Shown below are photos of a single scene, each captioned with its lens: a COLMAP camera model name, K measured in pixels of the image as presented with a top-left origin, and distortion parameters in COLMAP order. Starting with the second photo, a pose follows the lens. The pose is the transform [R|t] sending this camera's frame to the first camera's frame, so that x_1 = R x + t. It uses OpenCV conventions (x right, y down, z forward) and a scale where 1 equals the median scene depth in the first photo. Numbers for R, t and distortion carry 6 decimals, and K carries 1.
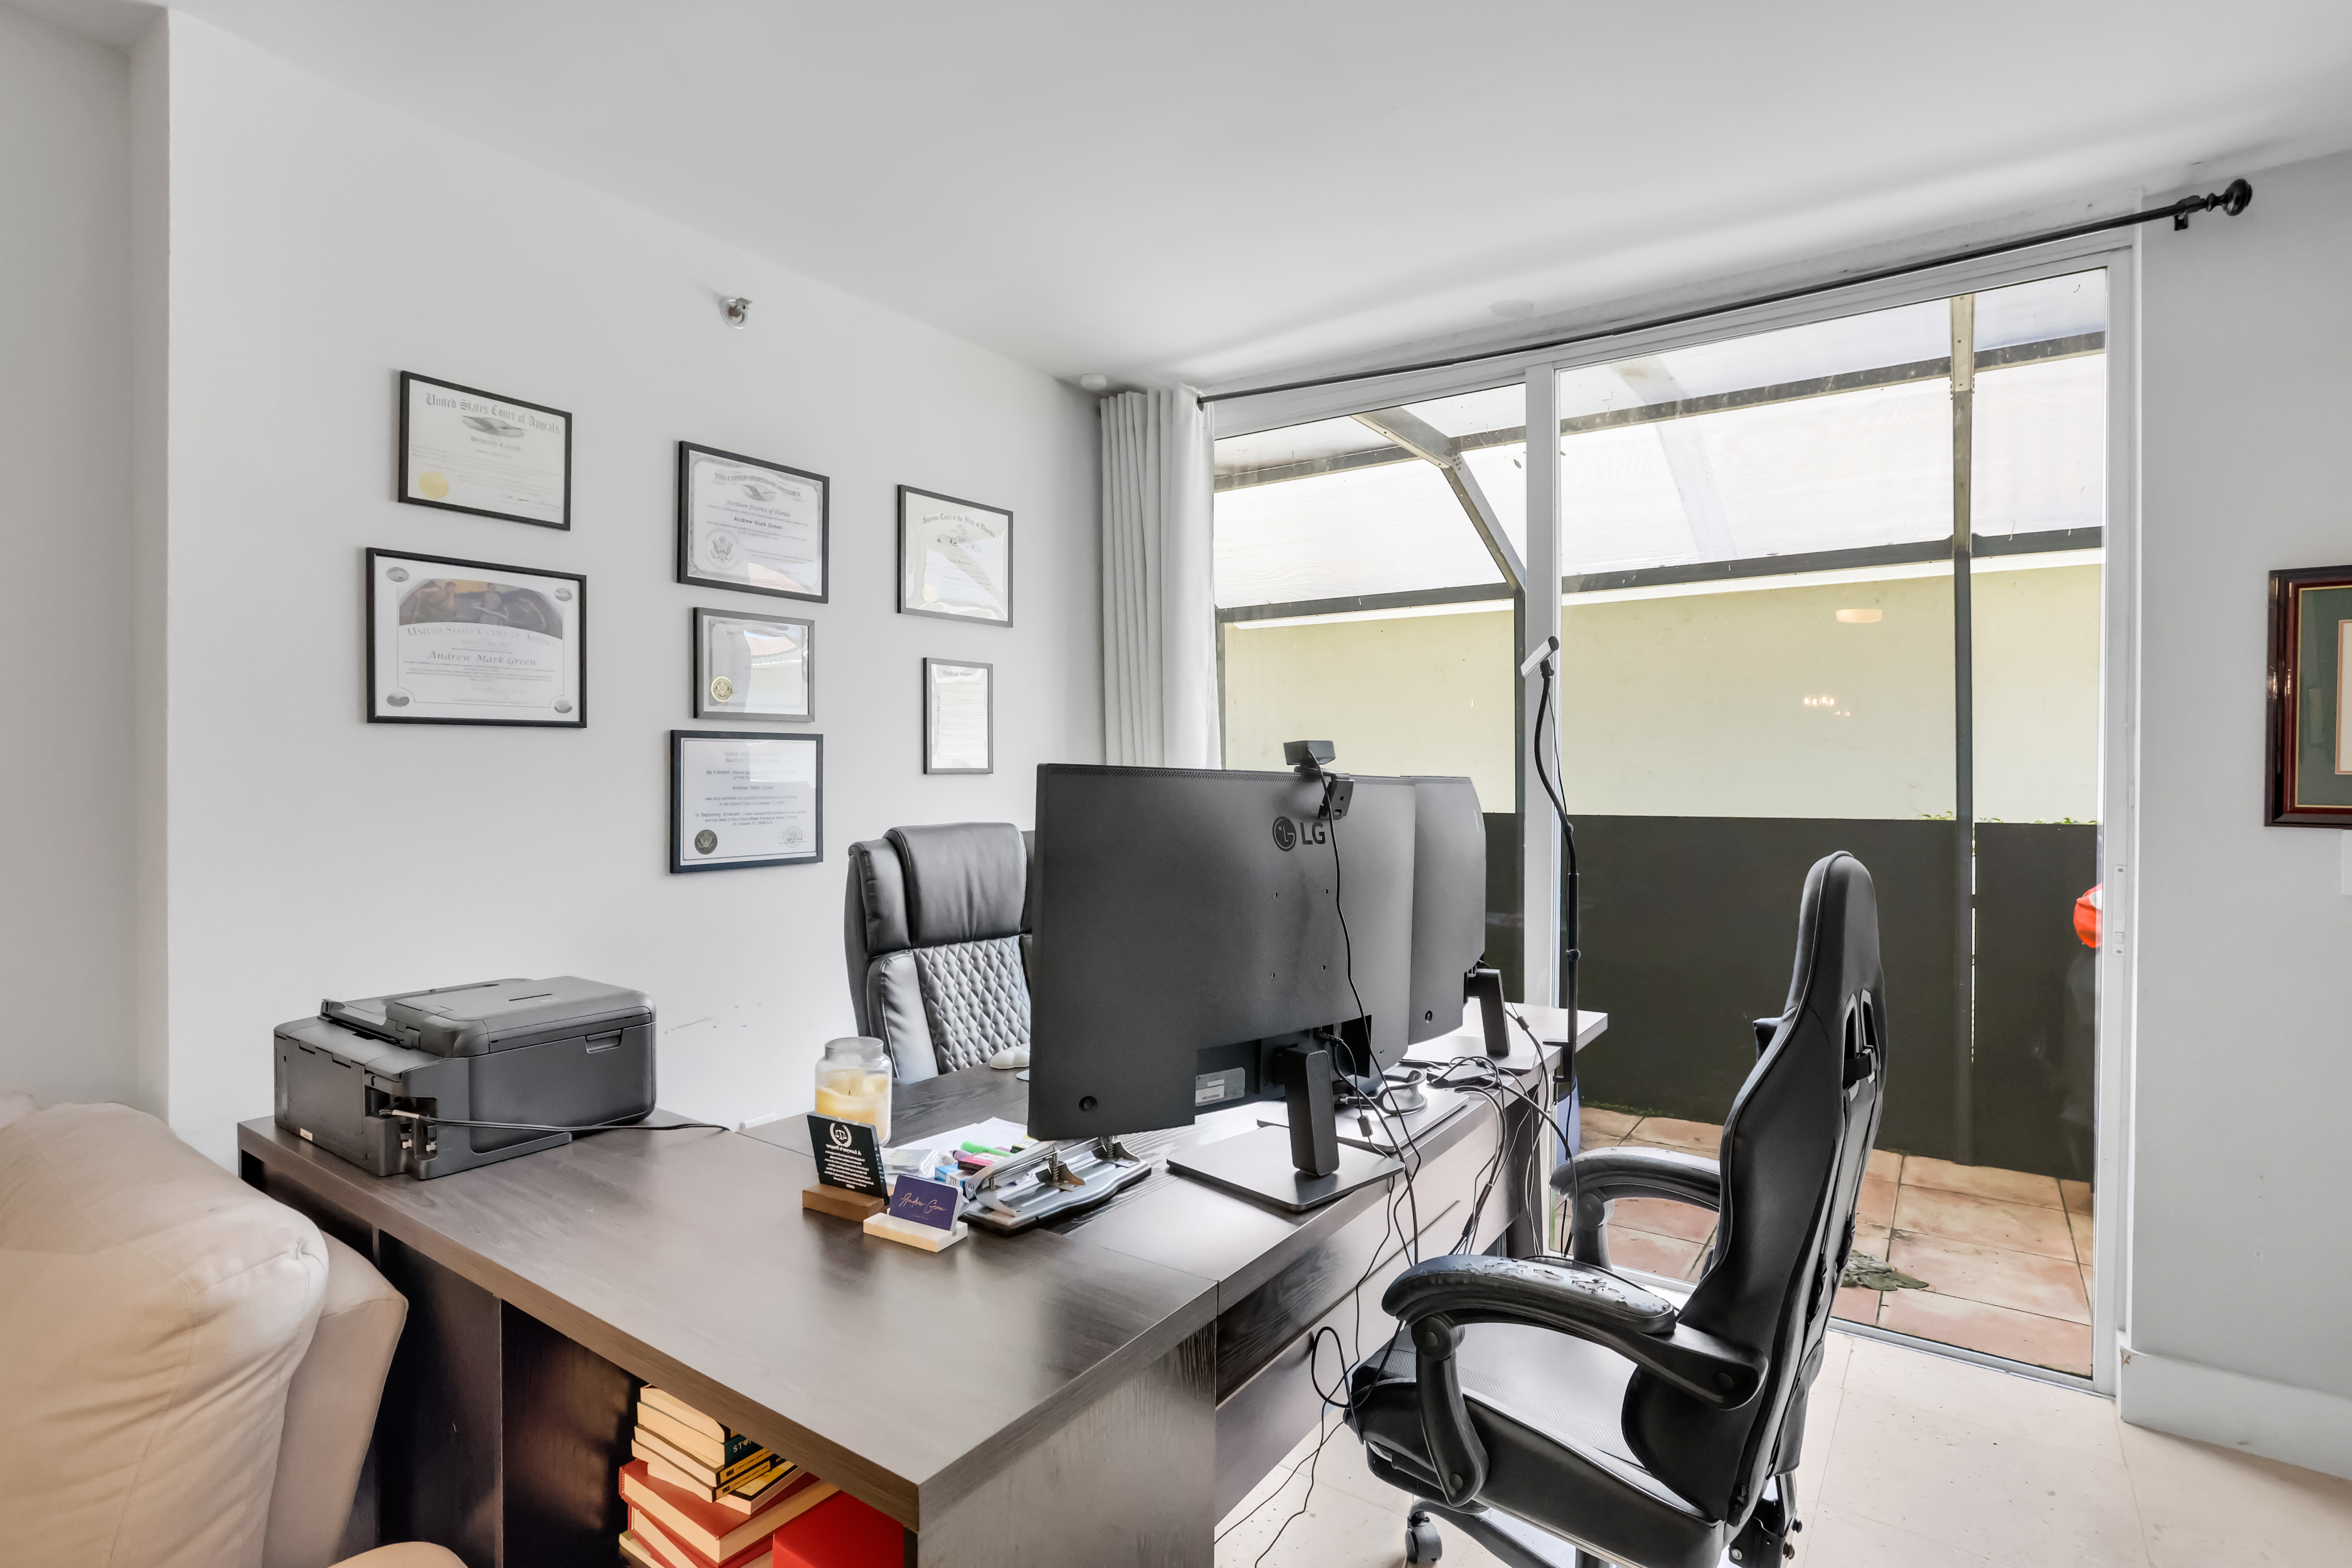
lens RADIAL K [[1137.0, 0, 1168.9], [0, 1137.0, 785.0], [0, 0, 1]] dist [-0.031552, -0.000060]
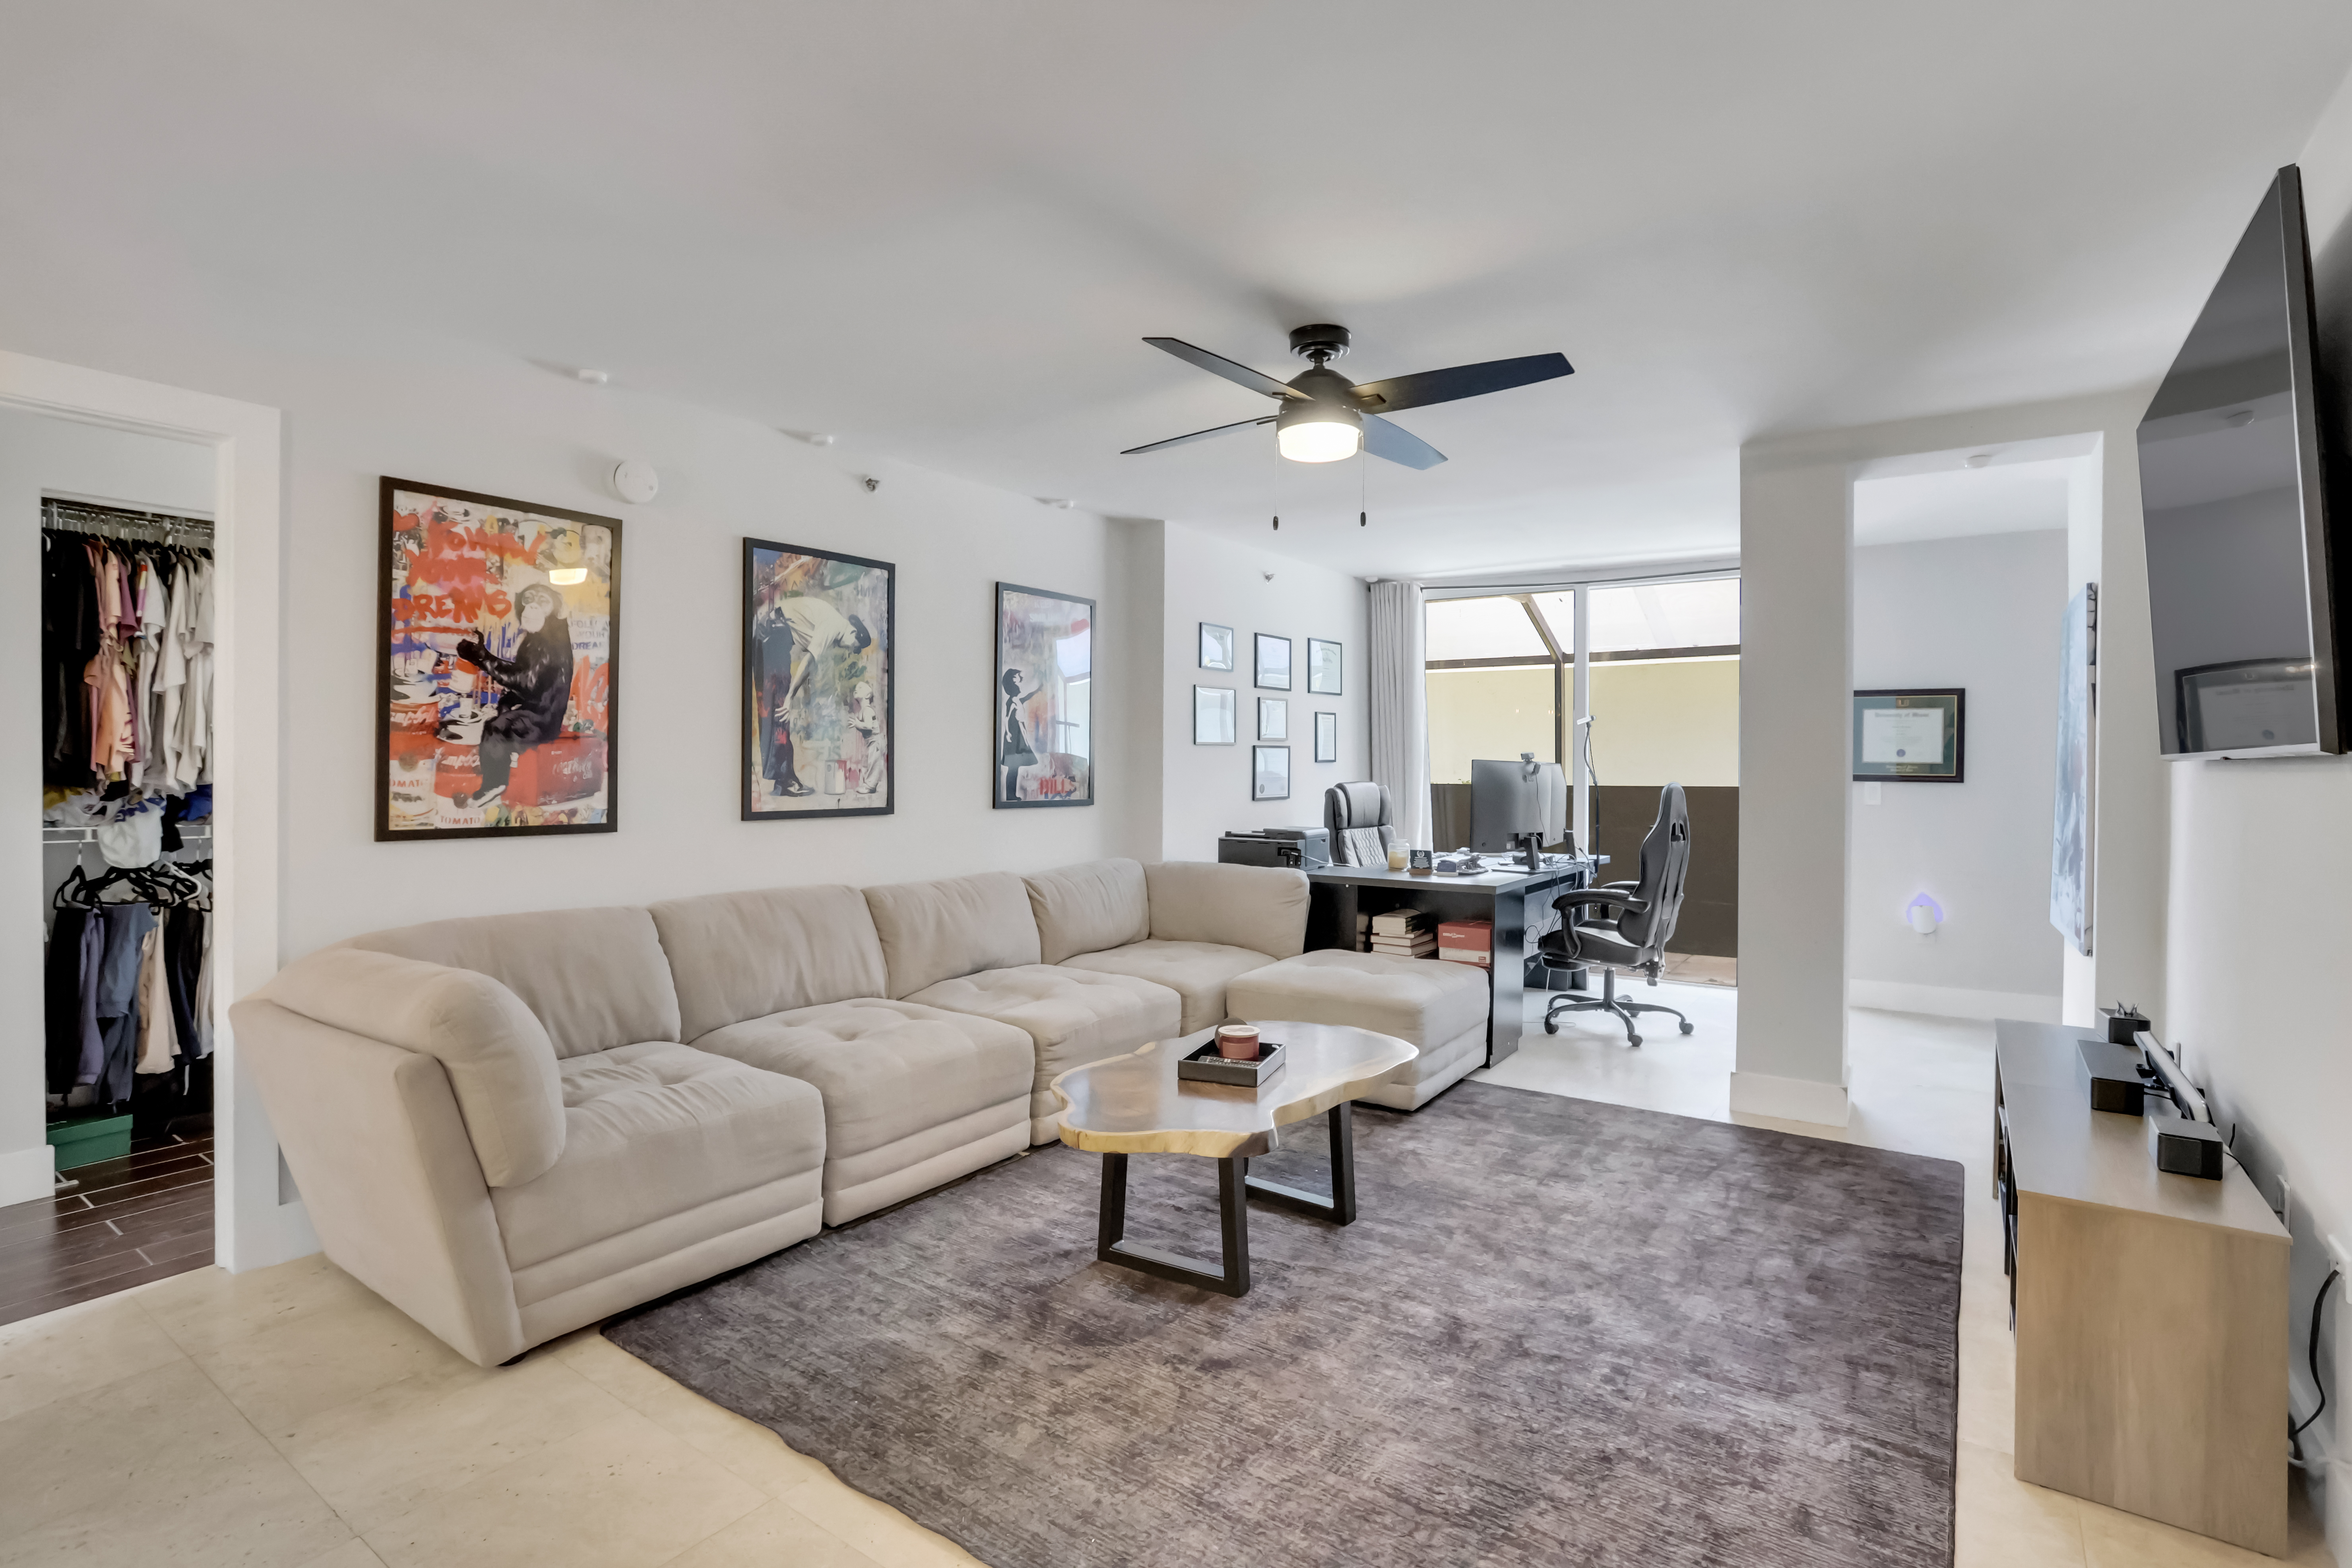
lens RADIAL K [[1137.0, 0, 1179.0], [0, 1137.0, 773.1], [0, 0, 1]] dist [-0.031552, -0.000060]
pose [[0.999862, 0.003033, 0.016315, -0.623070], [-0.002978, 0.999990, -0.003382, 0.025064], [-0.016325, 0.003333, 0.999861, -1.524576]]
